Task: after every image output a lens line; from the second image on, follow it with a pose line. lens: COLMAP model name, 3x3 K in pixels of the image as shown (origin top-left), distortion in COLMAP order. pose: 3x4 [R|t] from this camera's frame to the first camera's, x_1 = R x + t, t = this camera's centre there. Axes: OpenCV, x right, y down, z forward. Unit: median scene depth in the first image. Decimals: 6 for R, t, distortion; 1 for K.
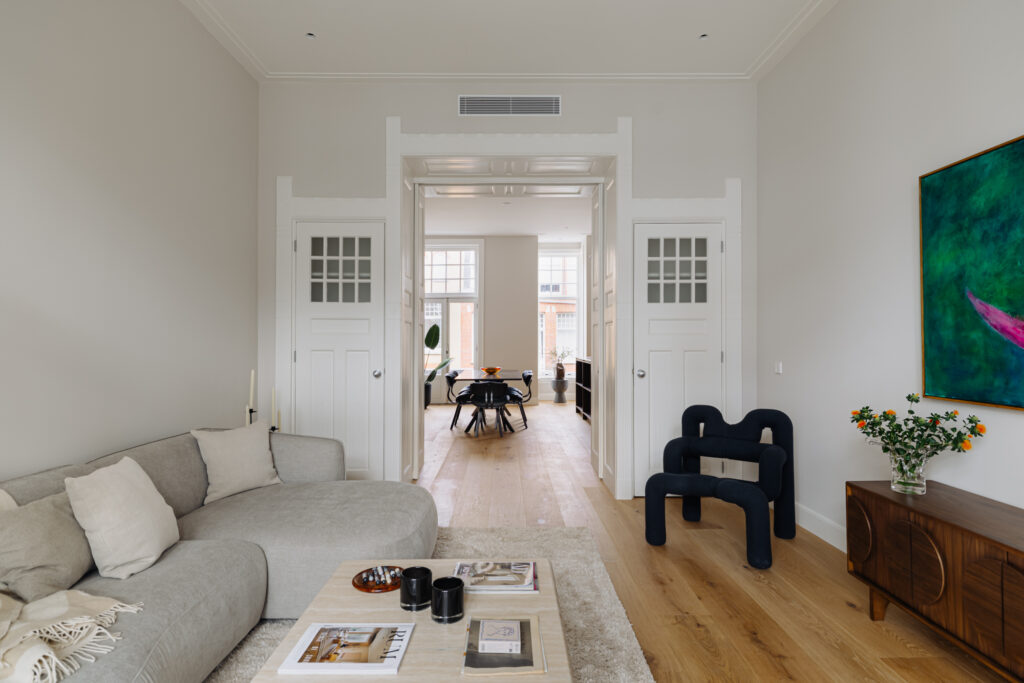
lens RADIAL K [[549.0, 0, 512.0], [0, 549.0, 341.5], [0, 0, 1]] dist [0.018275, -0.000369]
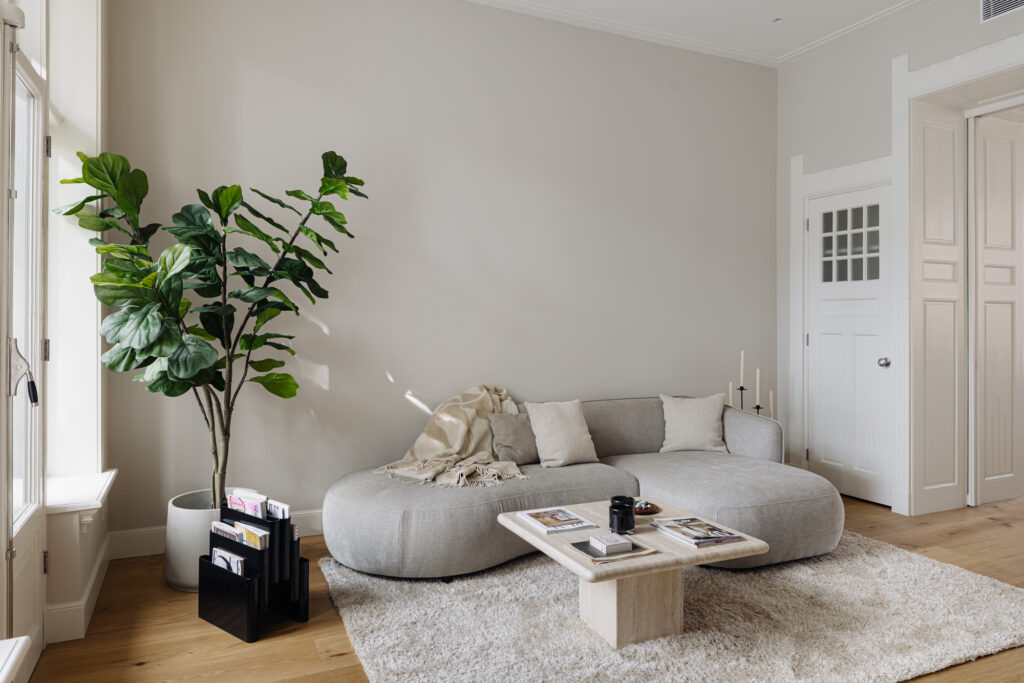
lens RADIAL K [[689.3, 0, 510.0], [0, 689.3, 314.8], [0, 0, 1]] dist [0.003616, 0.000805]
pose [[0.419863, -0.006051, -0.907567, 0.498390], [-0.006152, 0.999936, -0.009513, -0.001823], [0.907566, 0.009577, 0.419799, 0.022978]]
